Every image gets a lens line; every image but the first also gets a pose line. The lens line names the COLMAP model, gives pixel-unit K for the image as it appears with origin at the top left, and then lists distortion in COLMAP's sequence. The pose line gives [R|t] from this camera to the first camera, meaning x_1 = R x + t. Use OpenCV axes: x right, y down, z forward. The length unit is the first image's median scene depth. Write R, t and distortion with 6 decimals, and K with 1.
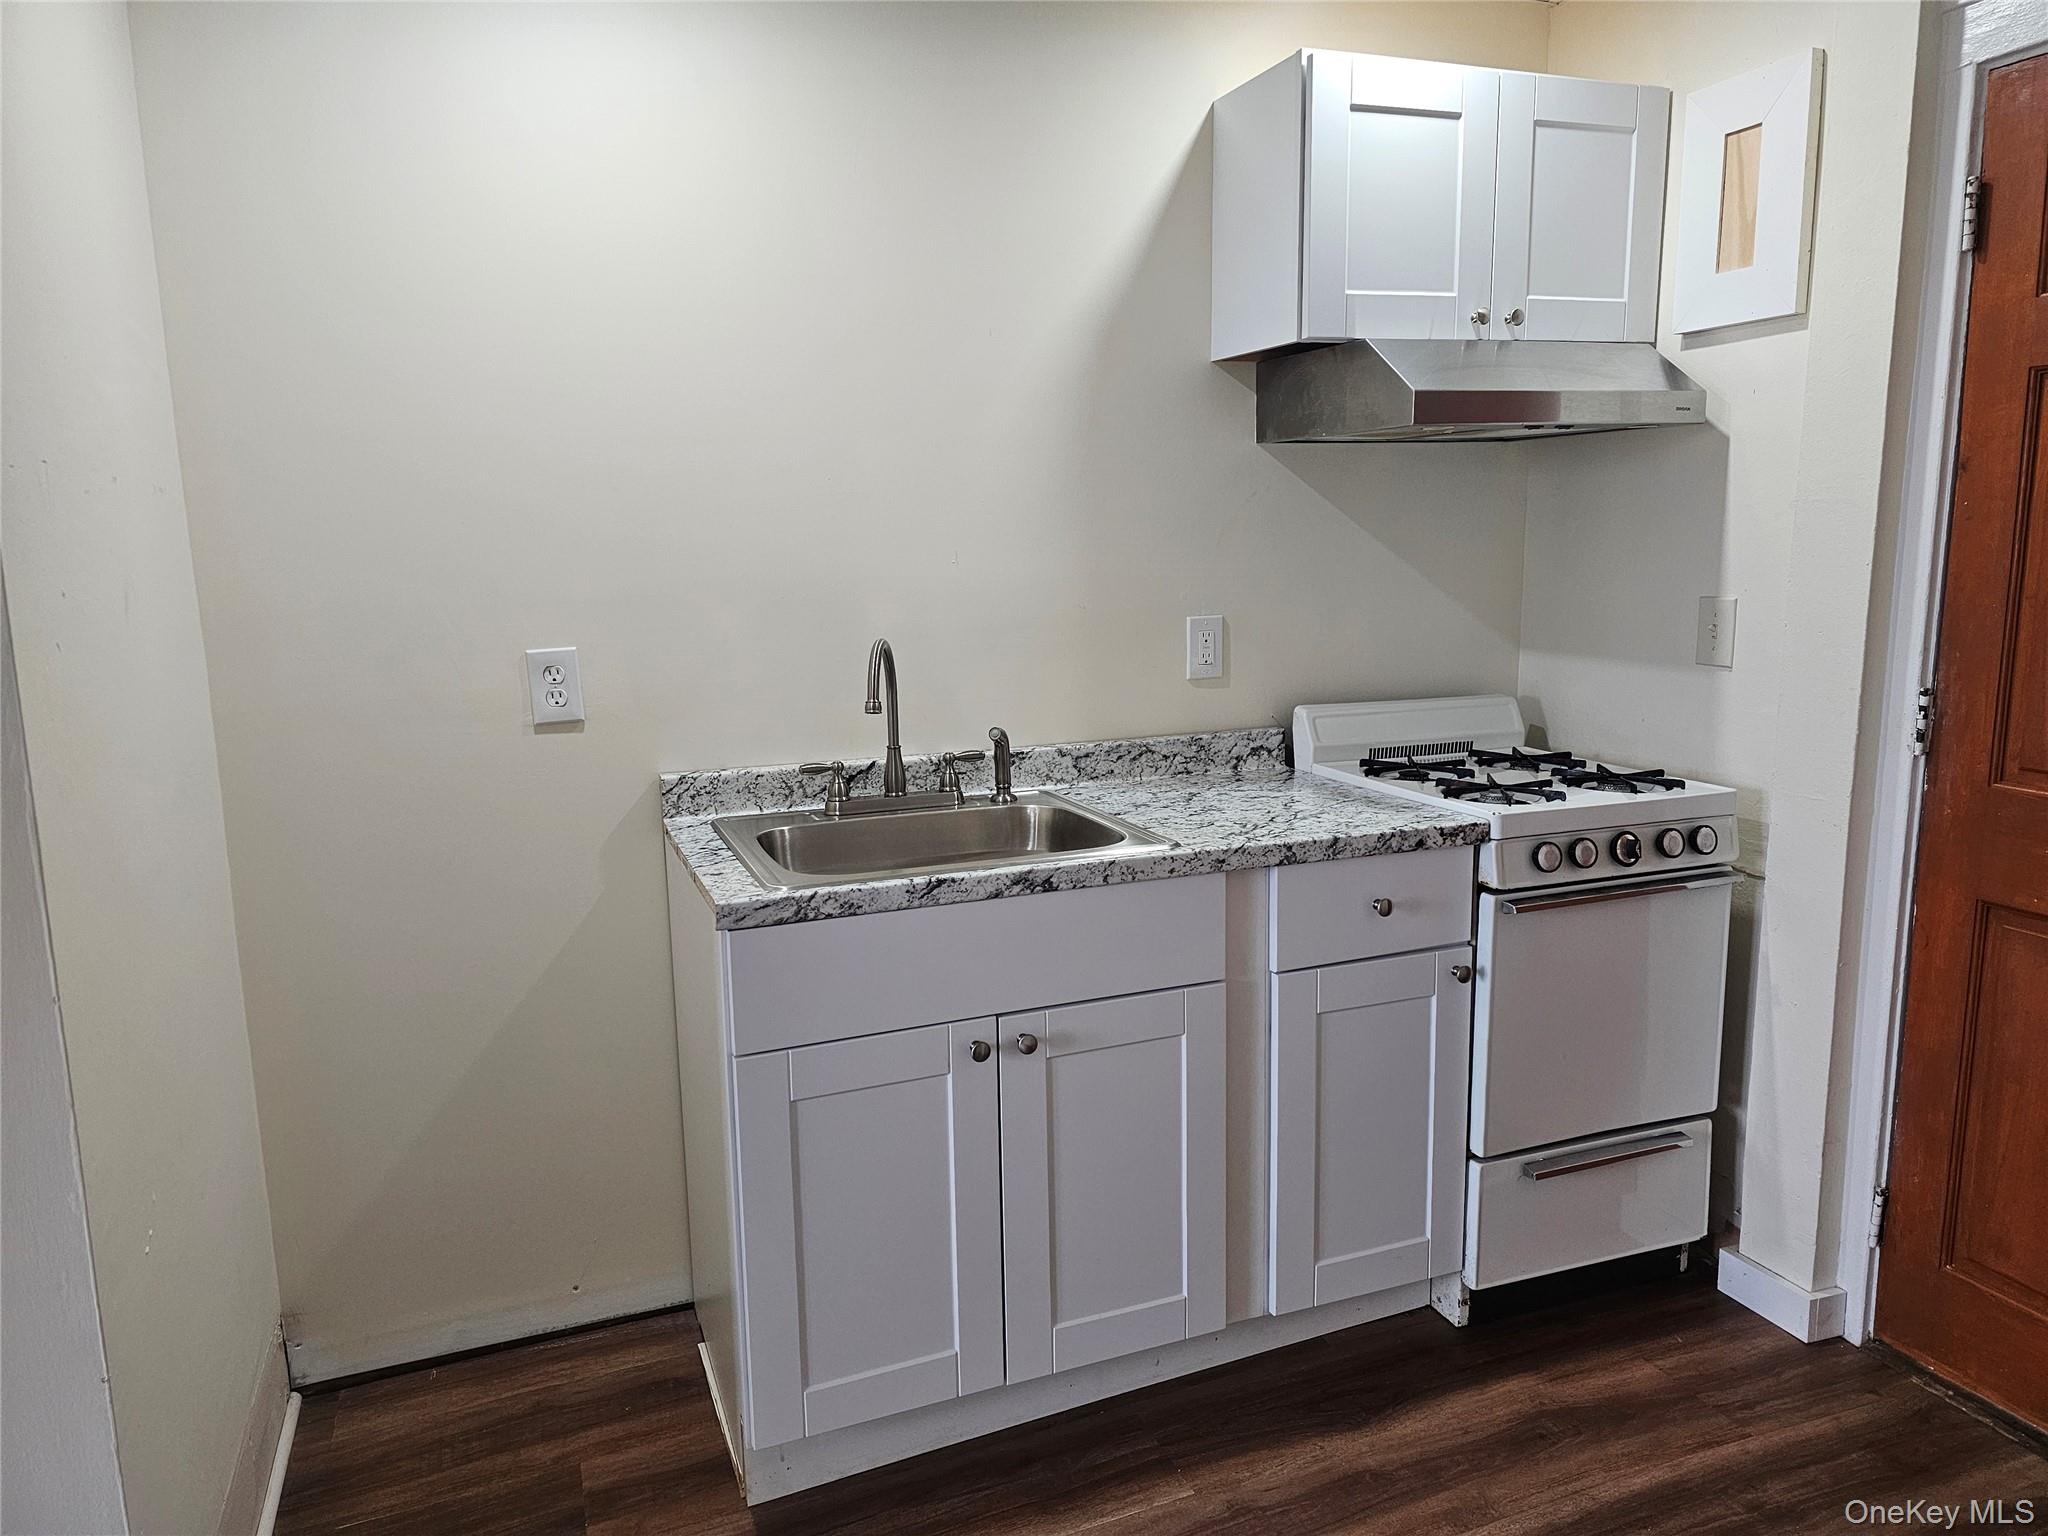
lens RADIAL K [[1362.8, 0, 1021.7], [0, 1362.8, 761.8], [0, 0, 1]] dist [0.068316, -0.066472]
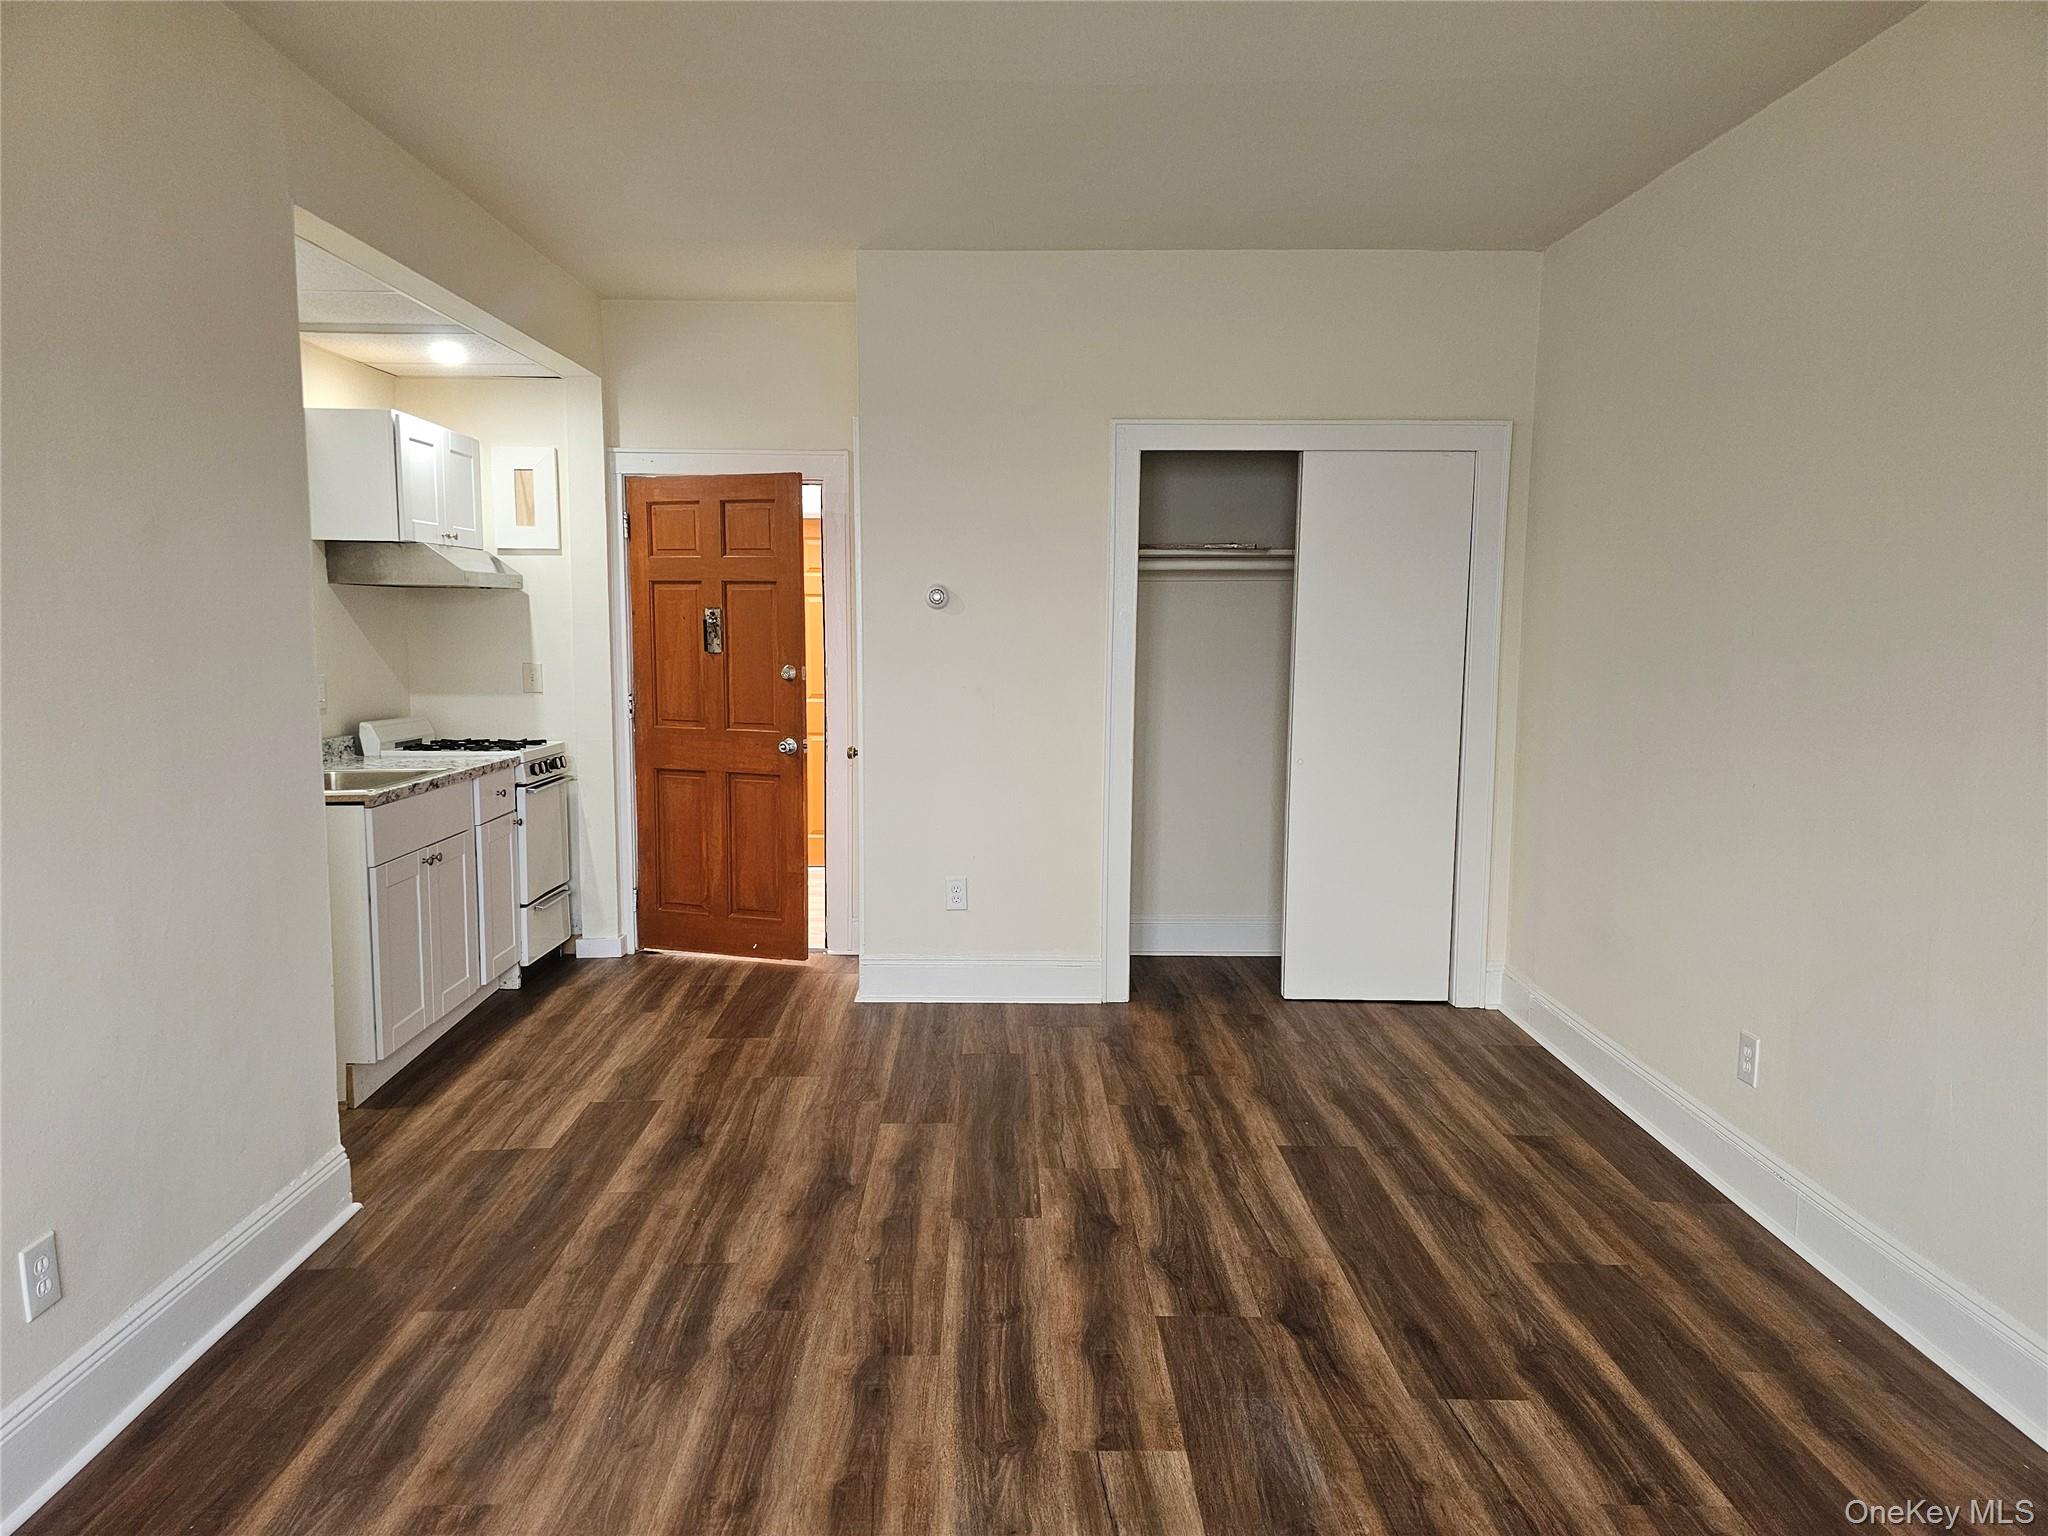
lens RADIAL K [[1367.0, 0, 1024.0], [0, 1367.0, 768.0], [0, 0, 1]] dist [0.061217, -0.054038]
pose [[0.332363, -0.076943, 0.940008, -1.492103], [0.144591, 0.989042, 0.029833, 0.111669], [-0.932002, 0.126001, 0.339846, -0.564393]]
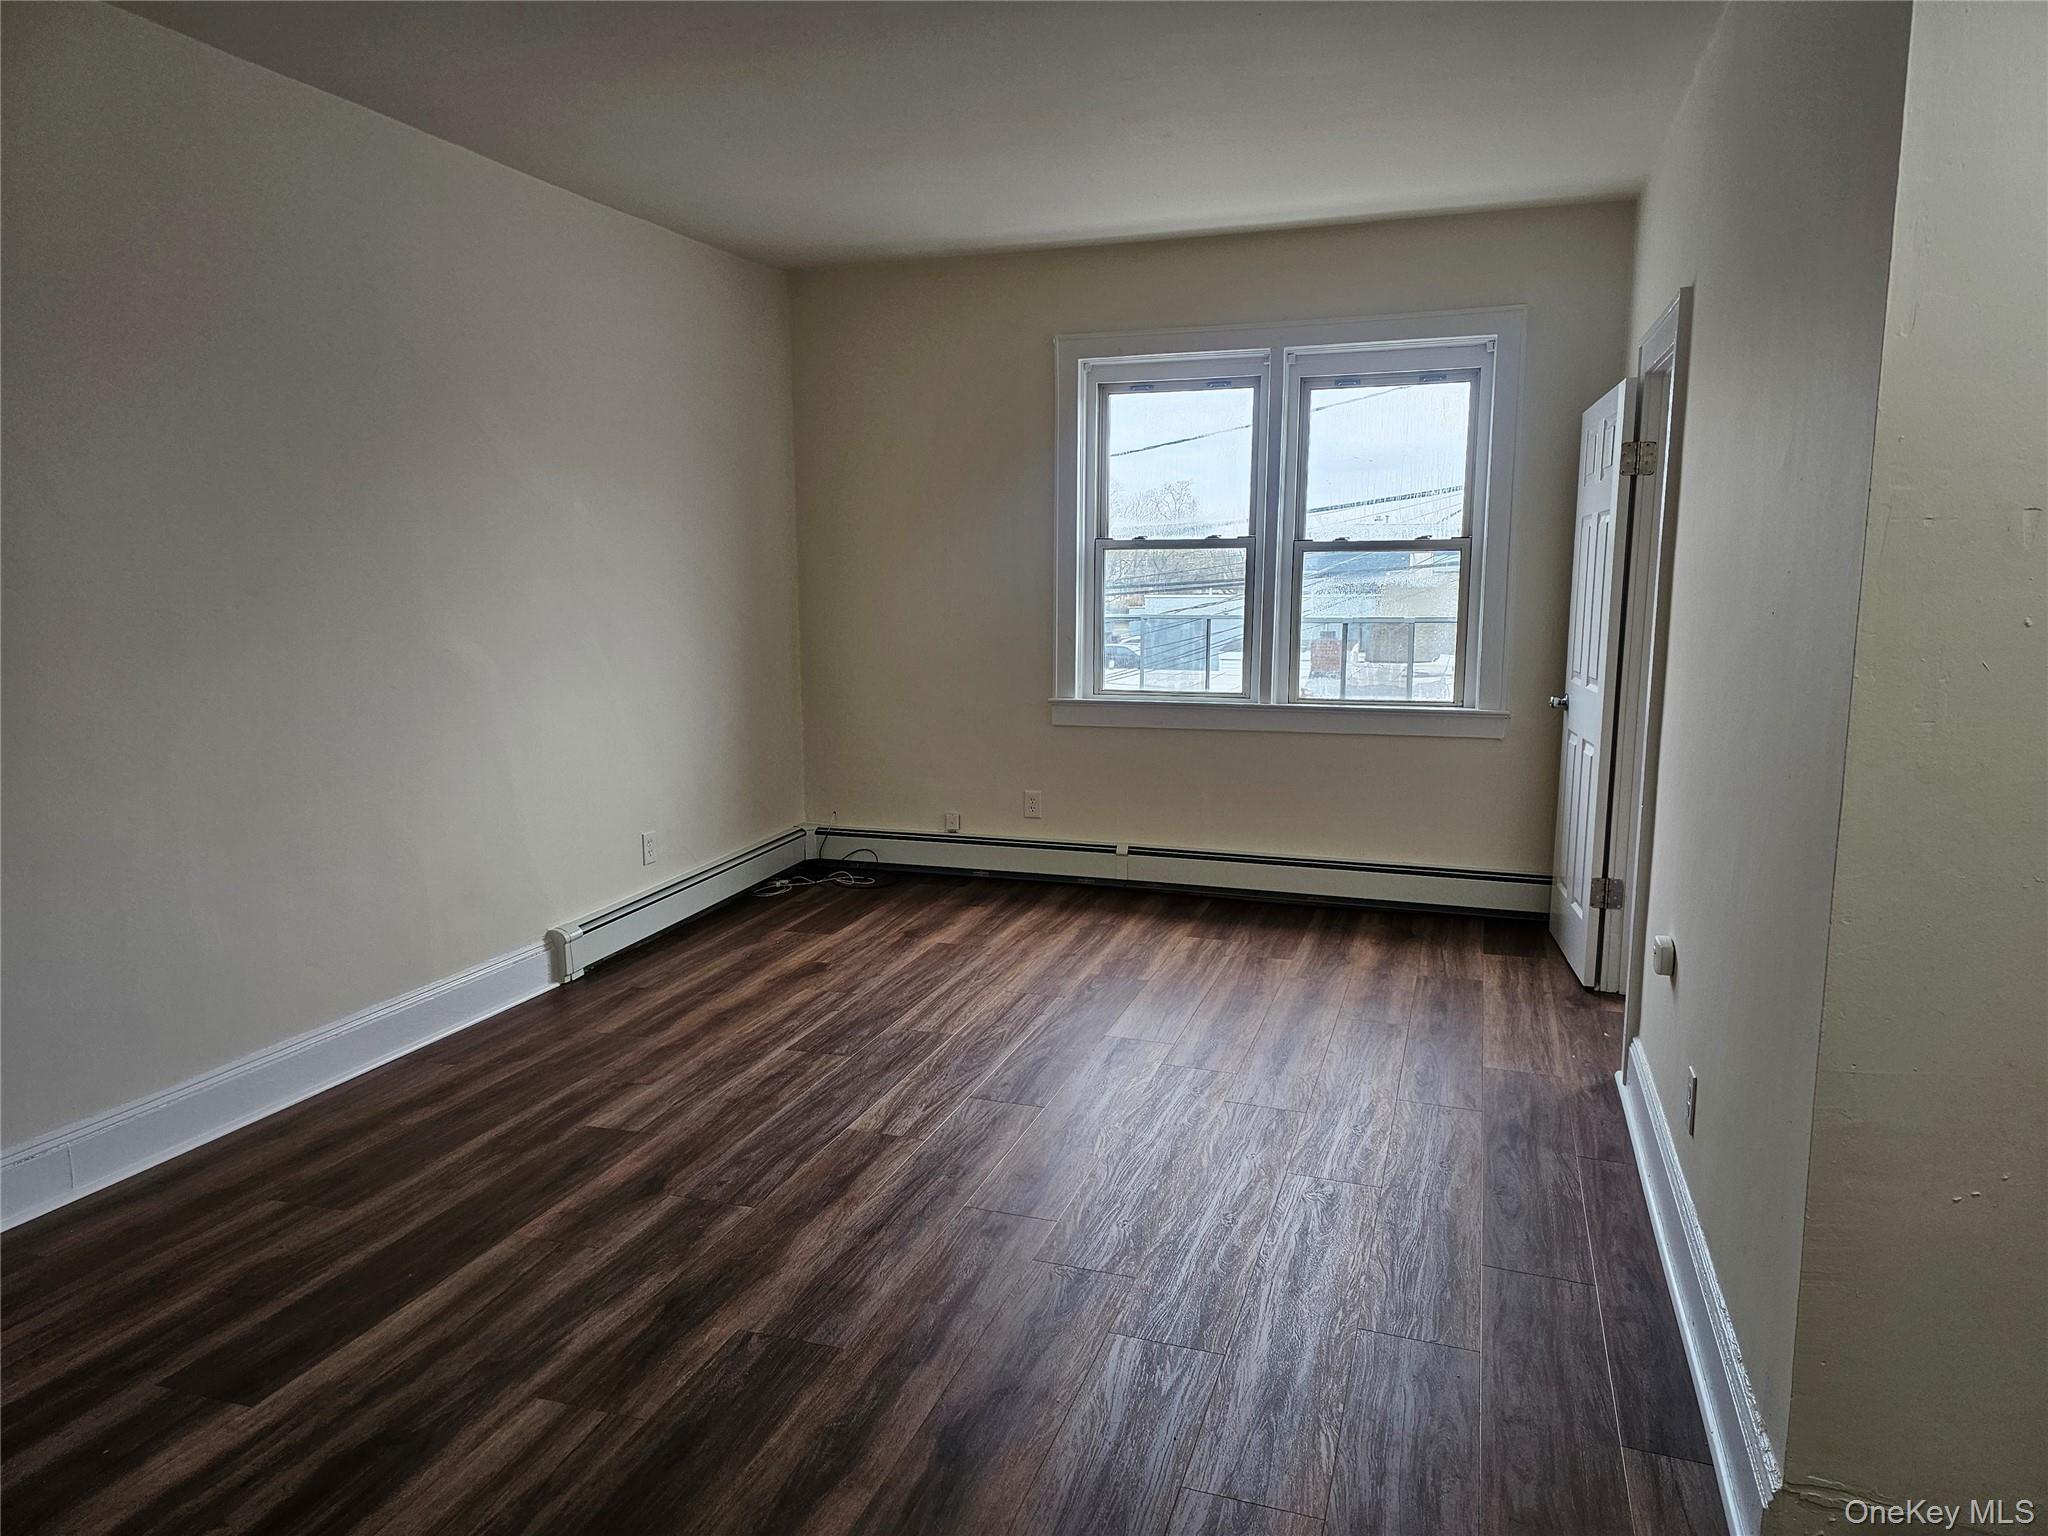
lens RADIAL K [[1362.8, 0, 1021.7], [0, 1362.8, 761.8], [0, 0, 1]] dist [0.068316, -0.066472]
pose [[-0.633064, 0.126654, -0.763668, 0.466286], [-0.117275, 0.959445, 0.256343, -0.135410], [0.765164, 0.251841, -0.592537, 0.683166]]
